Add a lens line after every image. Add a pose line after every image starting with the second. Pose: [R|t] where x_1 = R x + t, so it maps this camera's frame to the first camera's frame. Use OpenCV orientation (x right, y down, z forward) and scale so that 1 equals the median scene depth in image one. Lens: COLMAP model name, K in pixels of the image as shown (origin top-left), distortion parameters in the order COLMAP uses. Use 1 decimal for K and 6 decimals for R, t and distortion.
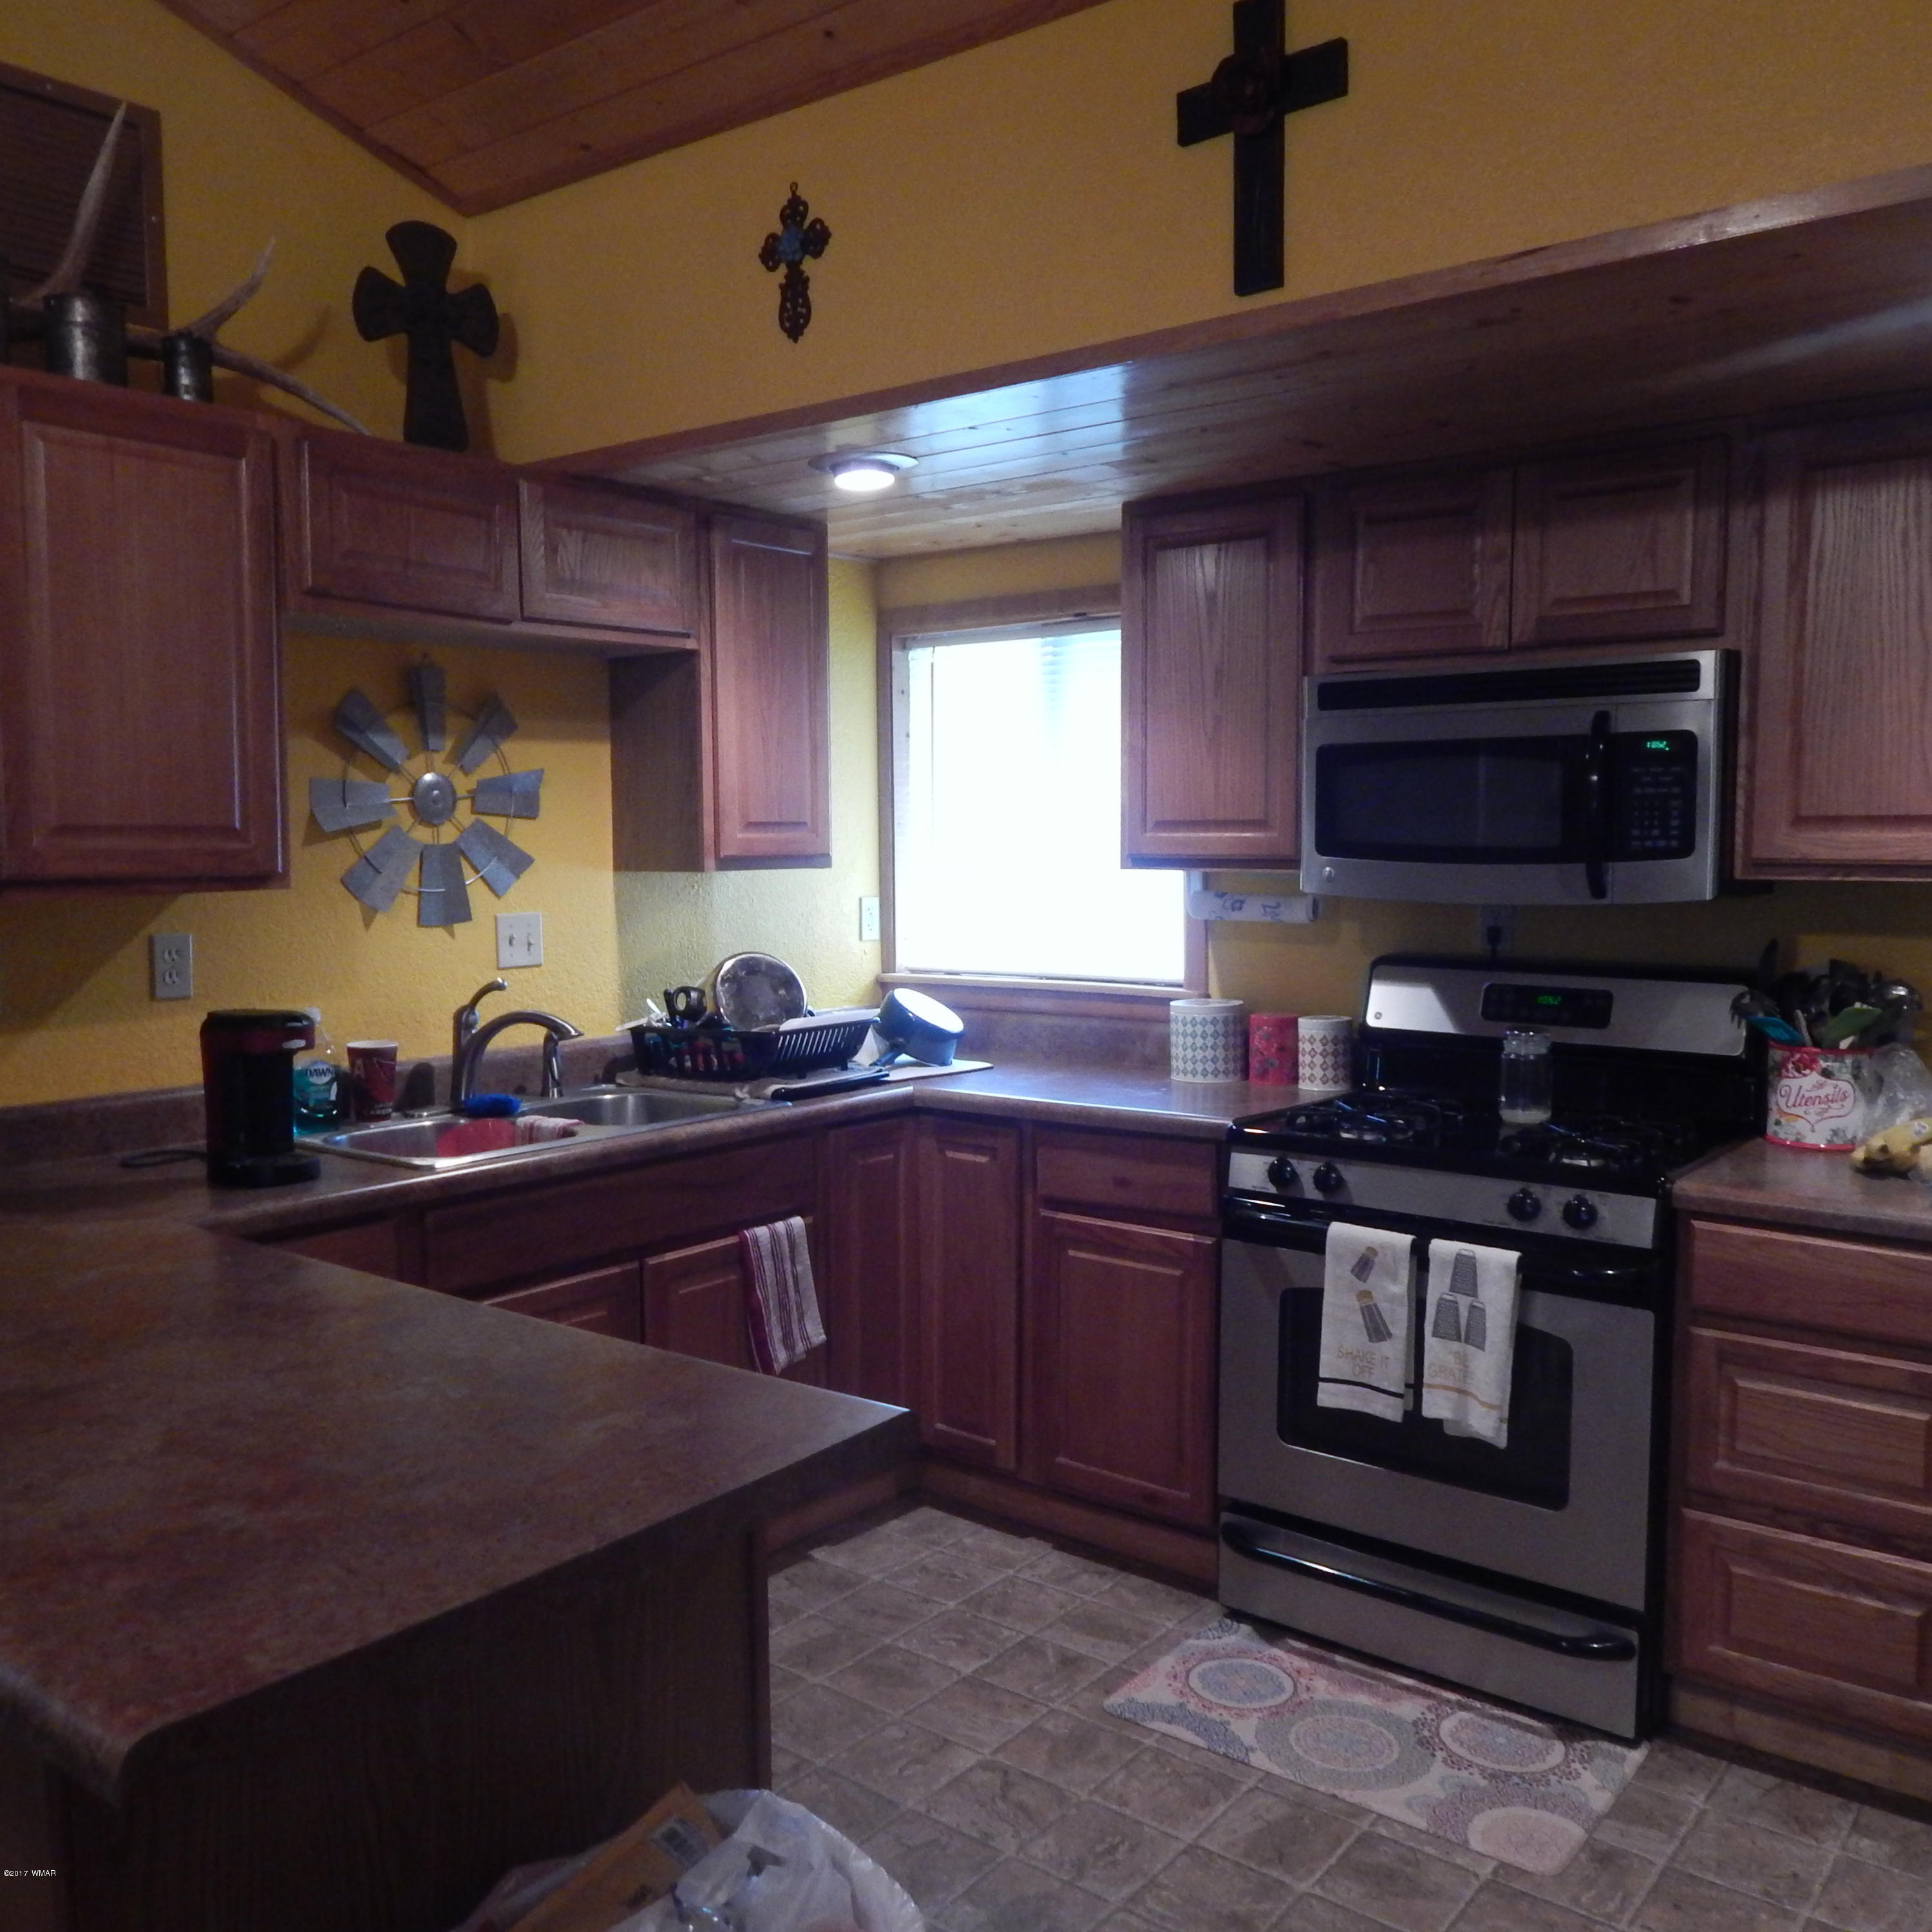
lens RADIAL K [[1712.9, 0, 966.0], [0, 1712.9, 966.0], [0, 0, 1]] dist [-0.010464, -0.005880]
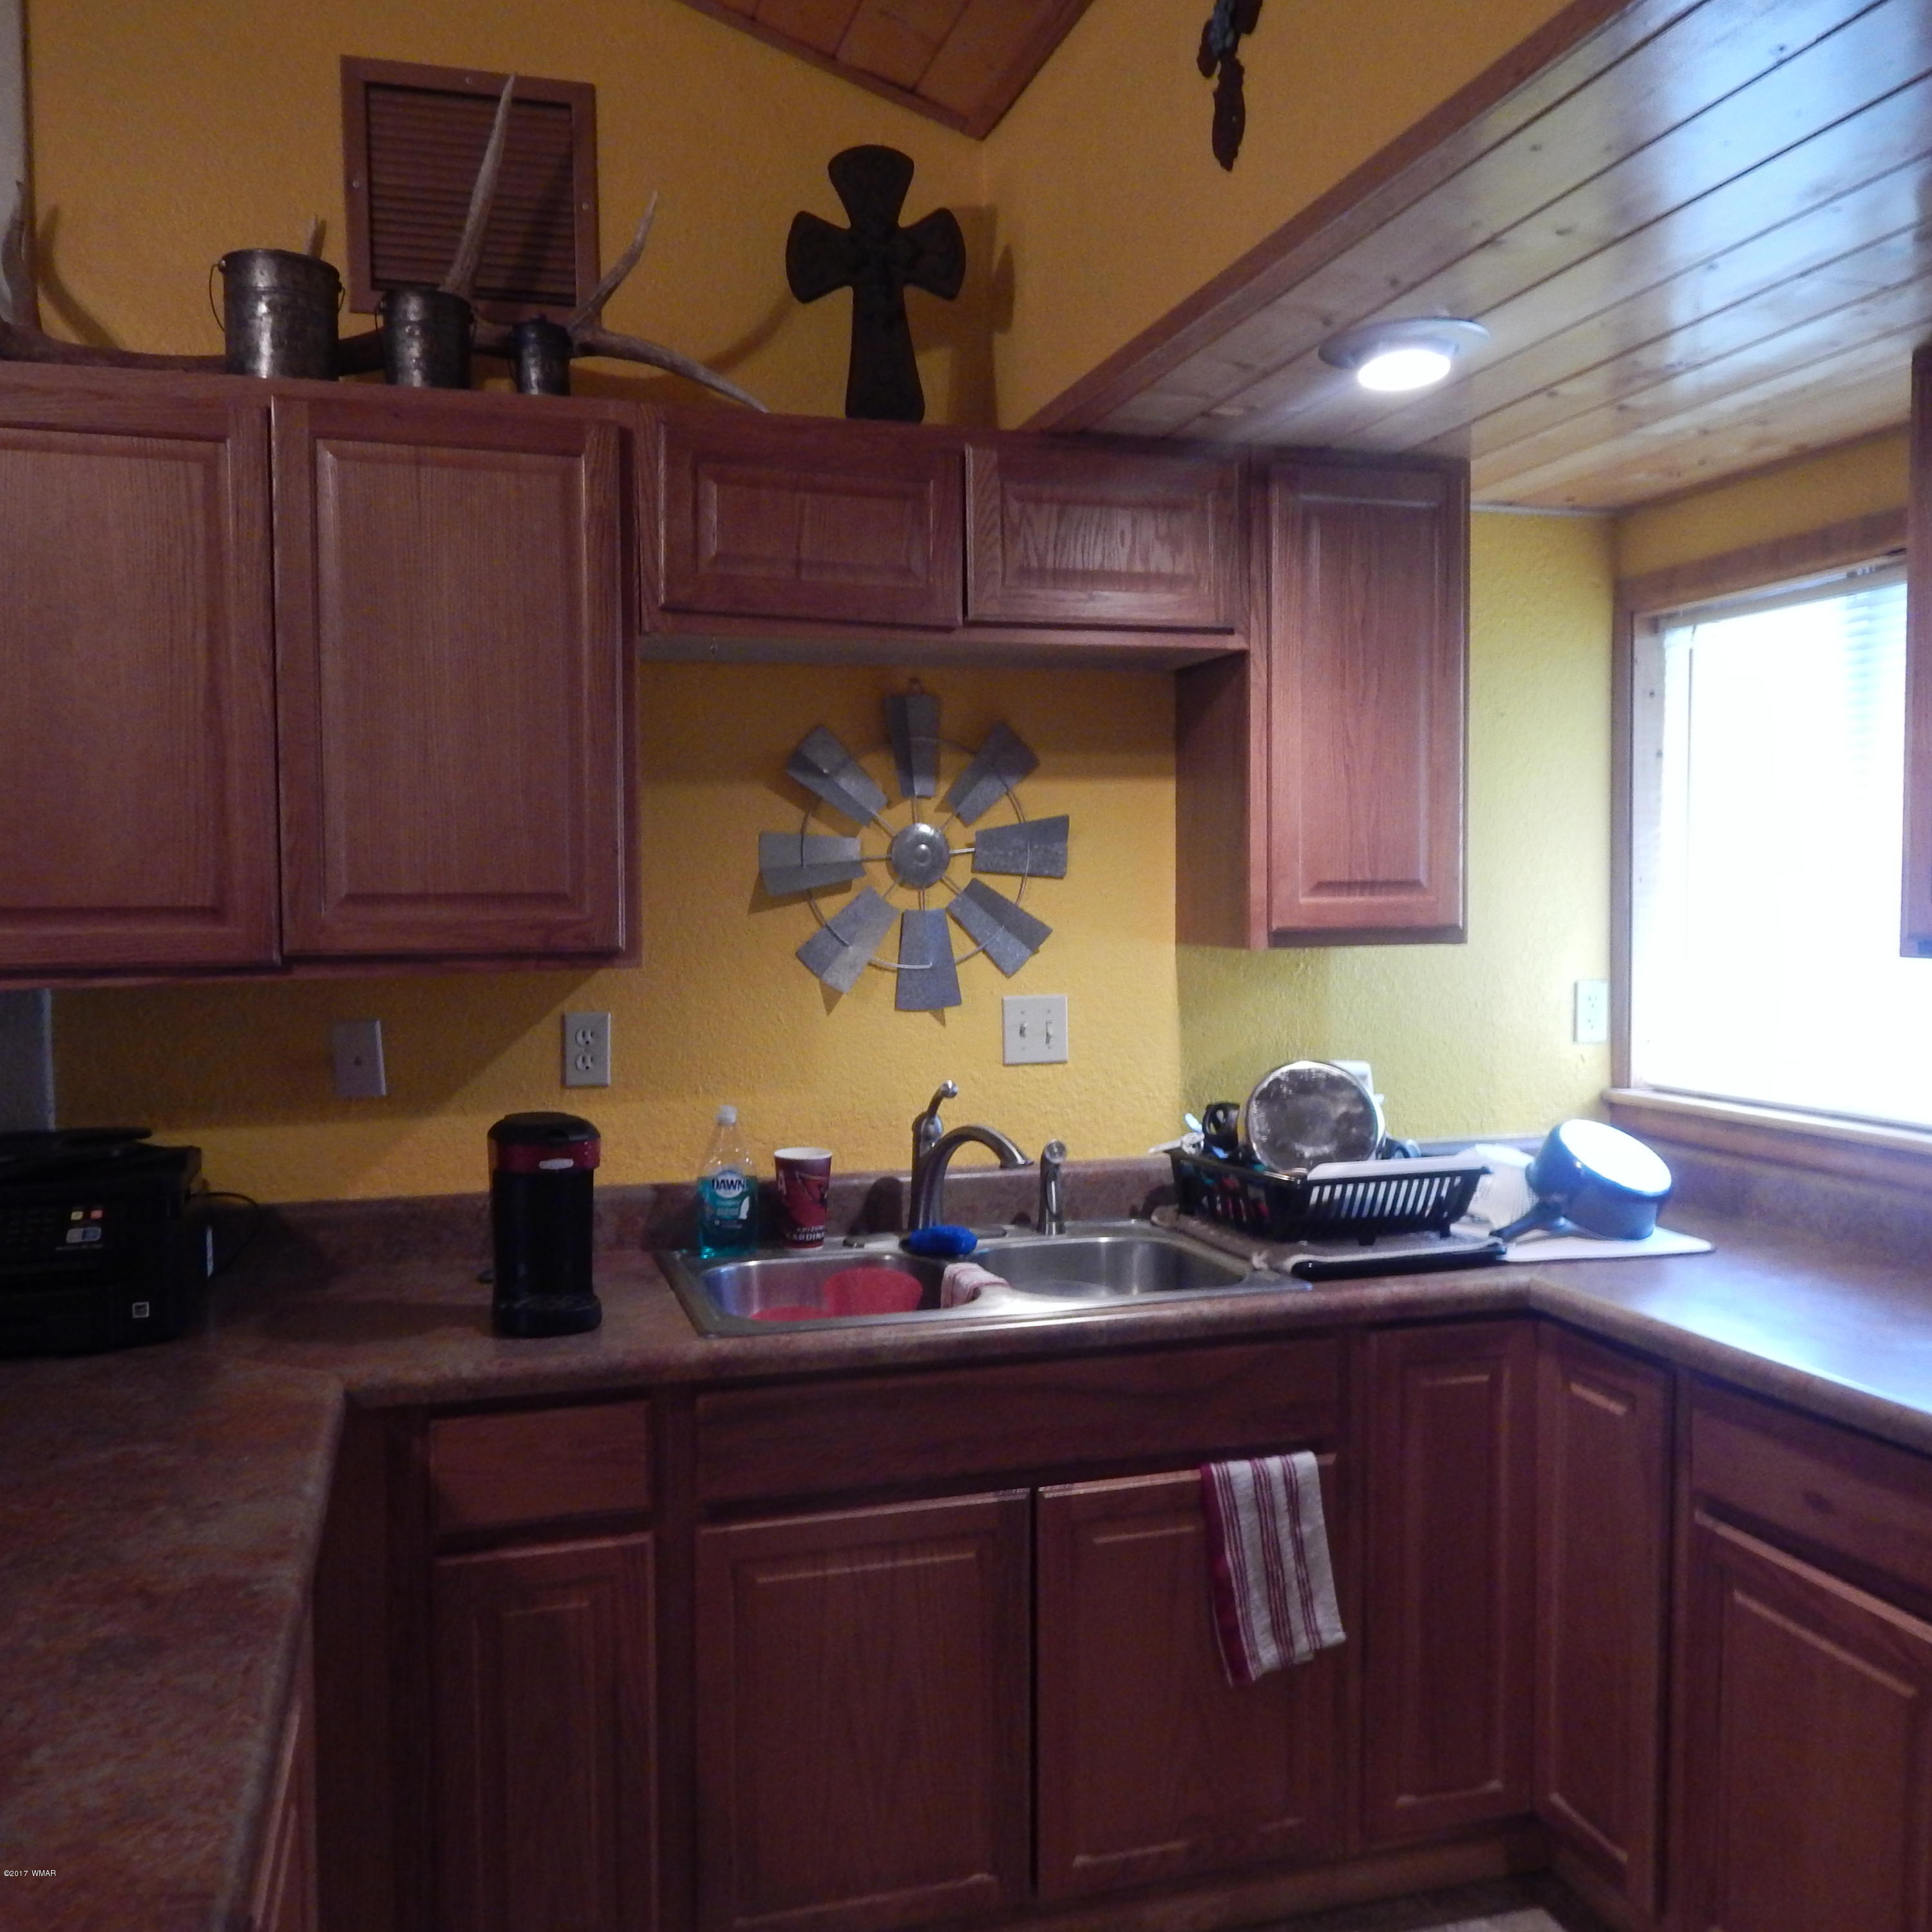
lens RADIAL K [[1687.9, 0, 978.4], [0, 1687.9, 961.8], [0, 0, 1]] dist [0.003639, -0.011962]
pose [[0.822675, 0.024837, -0.567969, 0.174623], [-0.040221, 0.999085, -0.014568, -0.036393], [0.567088, 0.034830, 0.822921, 0.356341]]
